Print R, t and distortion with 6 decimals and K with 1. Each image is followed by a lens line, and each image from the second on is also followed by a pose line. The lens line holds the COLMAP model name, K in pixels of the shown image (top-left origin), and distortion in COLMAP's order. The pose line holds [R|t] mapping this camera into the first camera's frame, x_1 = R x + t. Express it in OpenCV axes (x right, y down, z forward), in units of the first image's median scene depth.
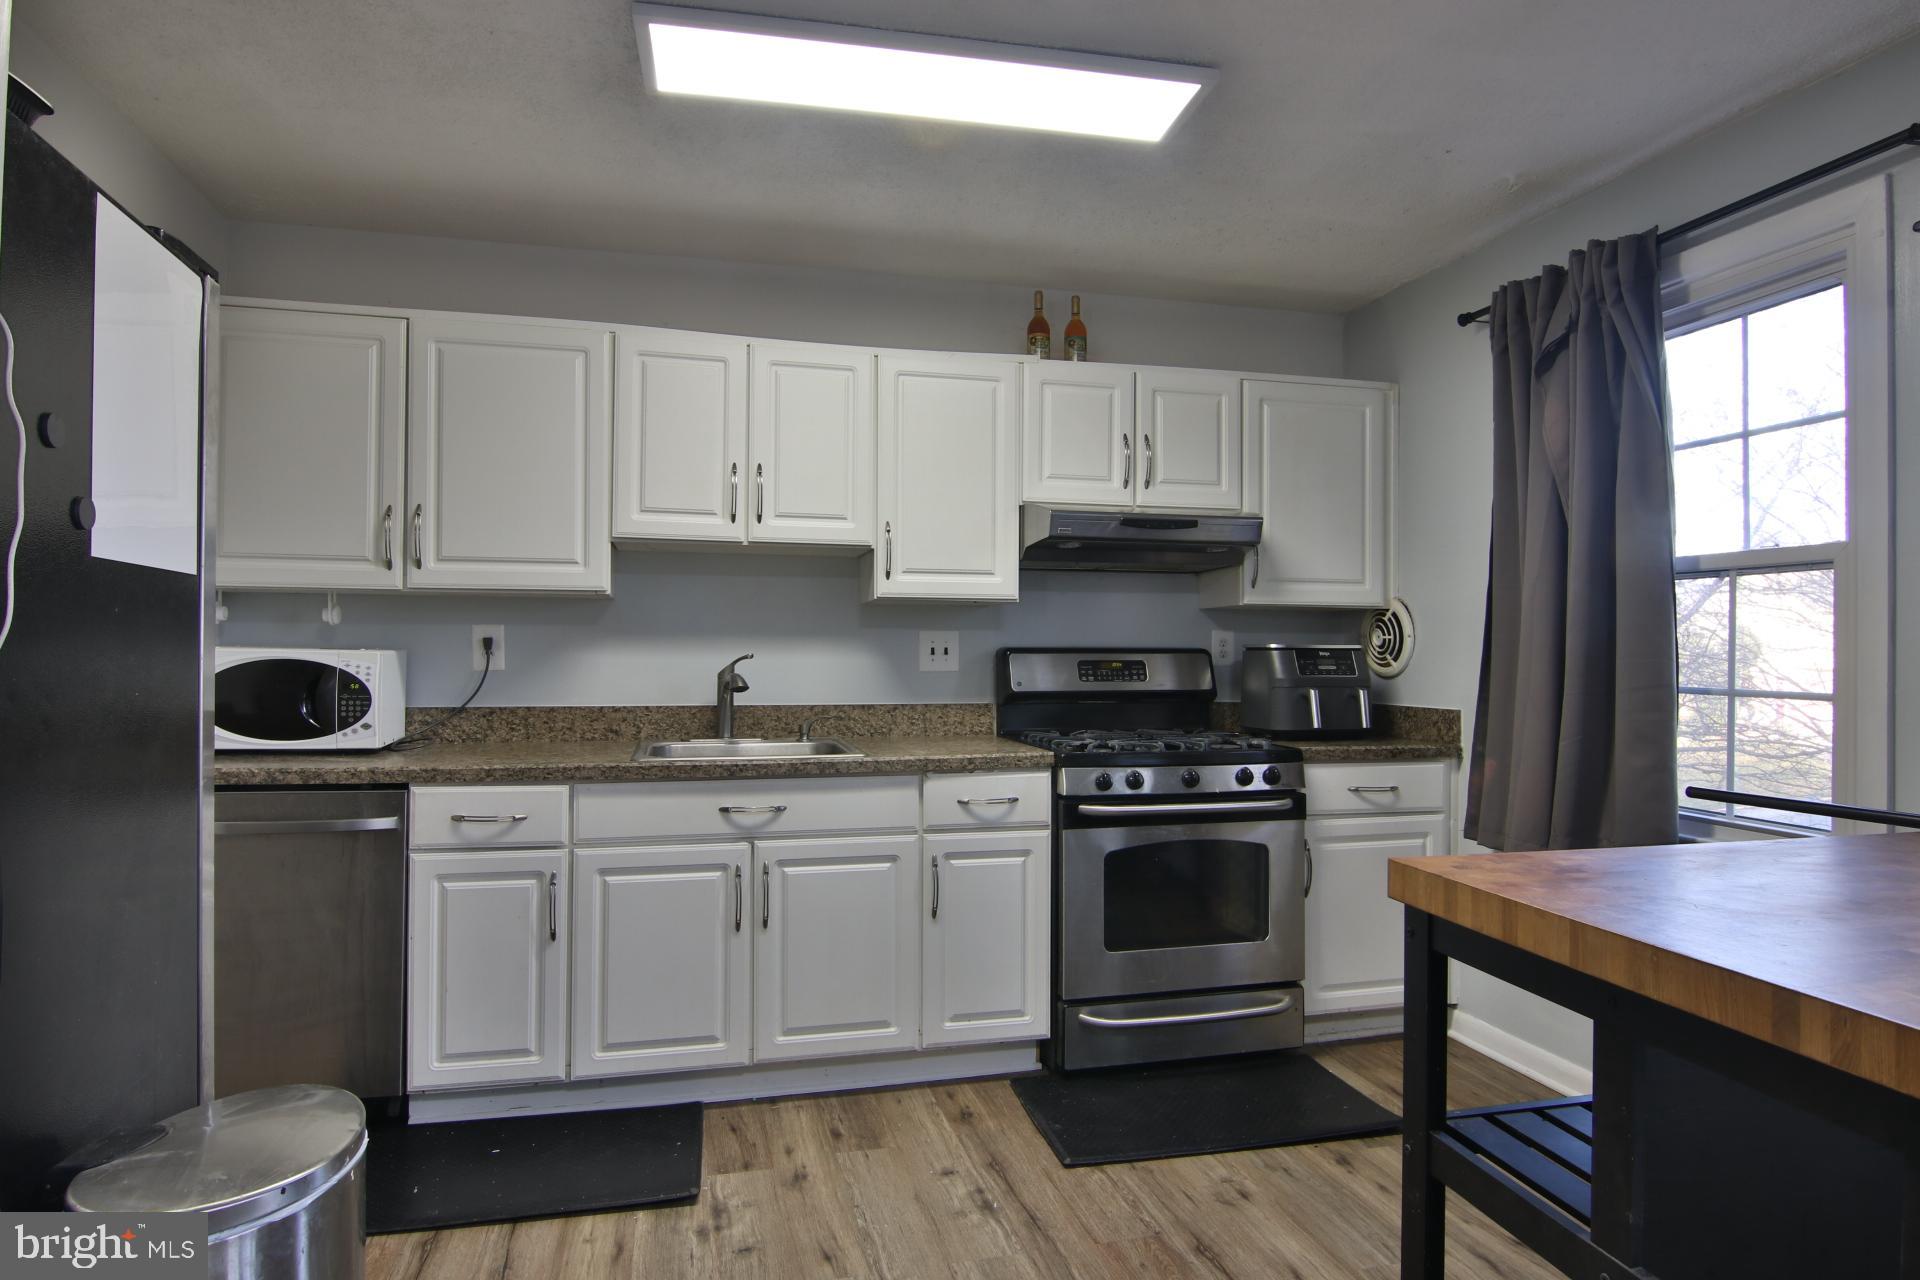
lens RADIAL K [[1090.4, 0, 953.2], [0, 1090.4, 639.6], [0, 0, 1]] dist [0.001151, -0.009340]
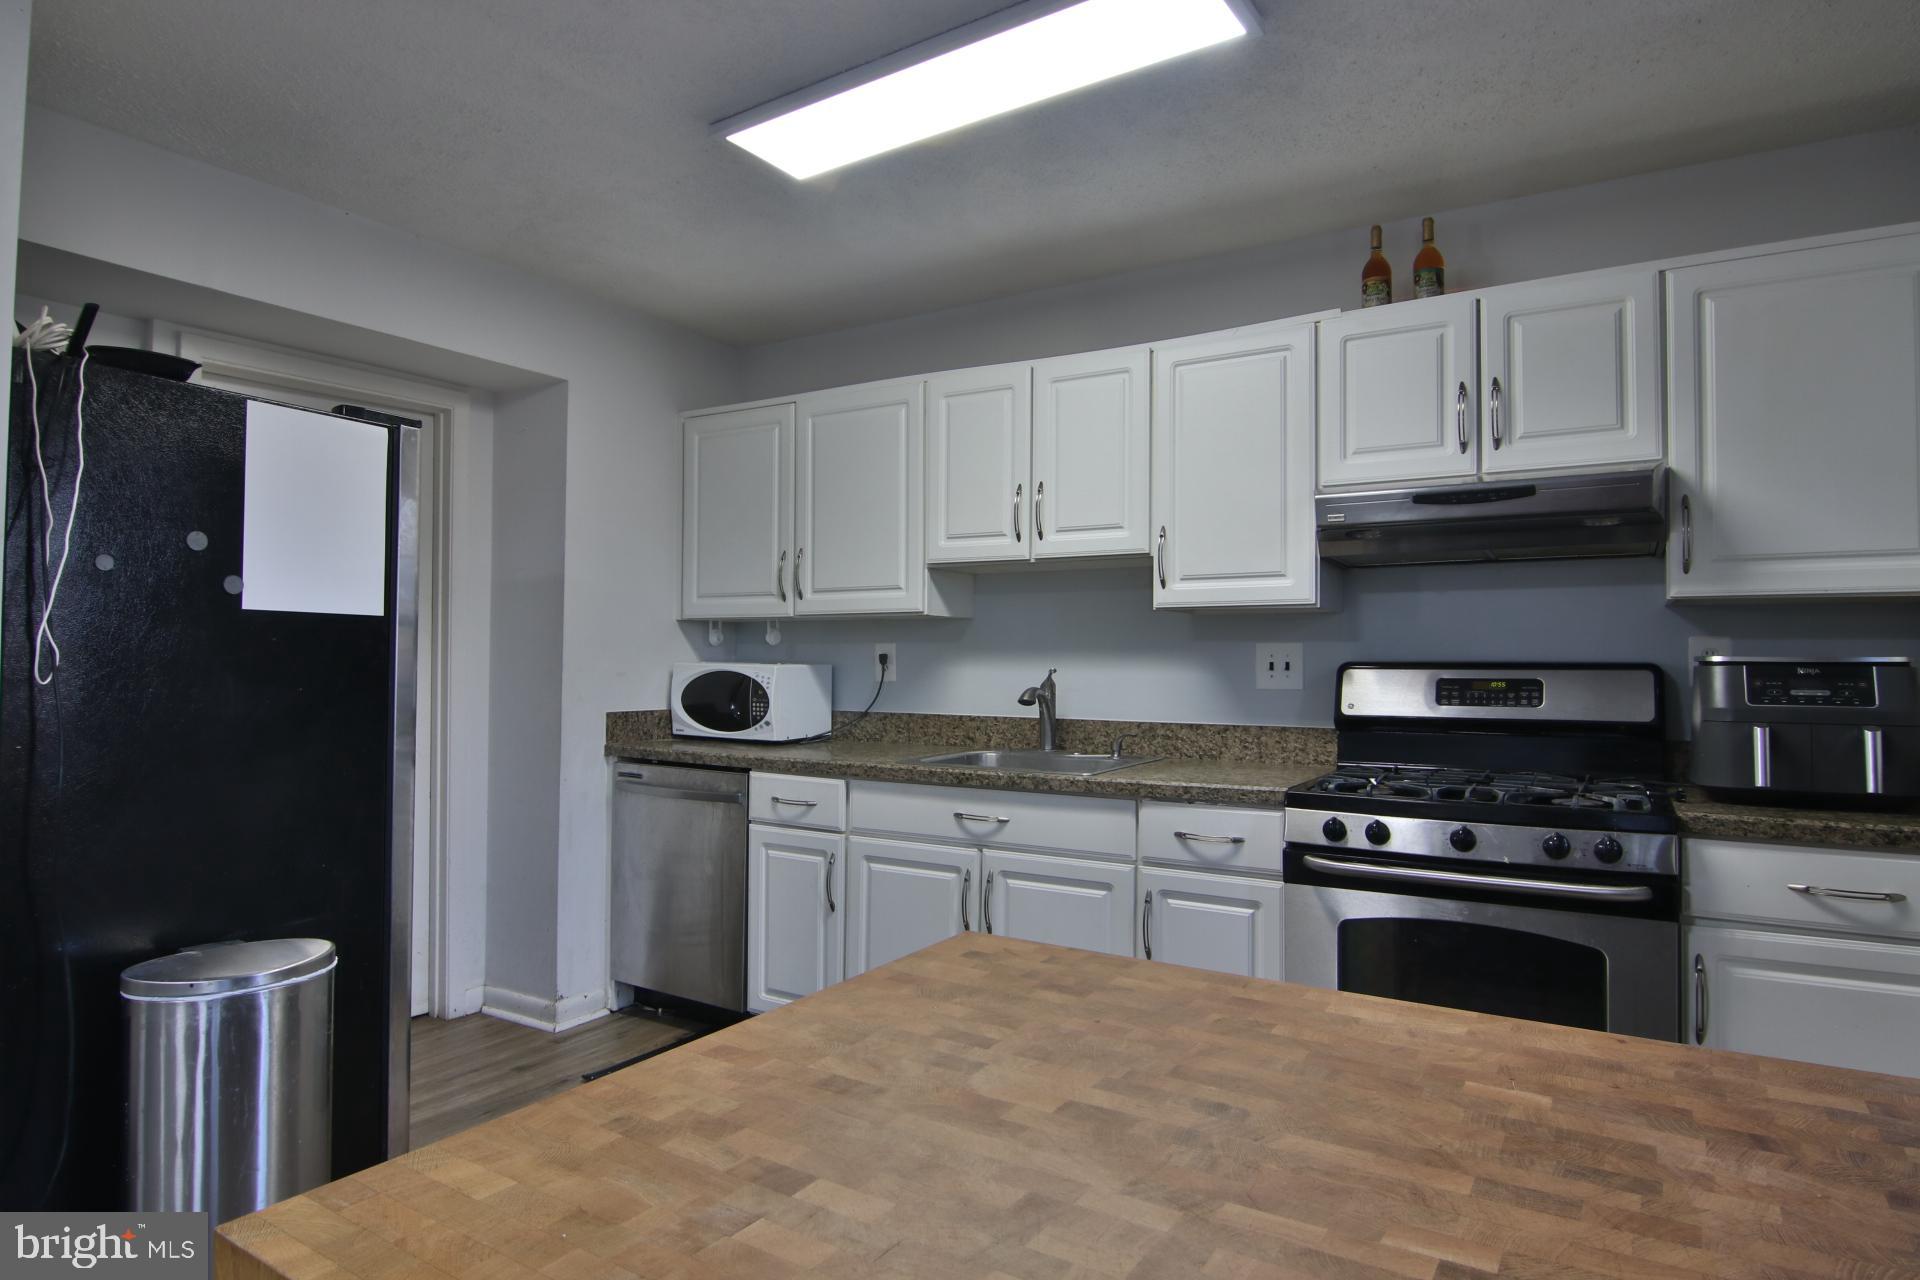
lens RADIAL K [[1090.4, 0, 959.2], [0, 1090.4, 639.5], [0, 0, 1]] dist [0.001151, -0.009340]
pose [[0.701893, -0.016122, -0.712100, 0.493412], [0.004859, 0.999829, -0.017847, 0.004010], [0.712266, 0.009067, 0.701851, 0.233225]]
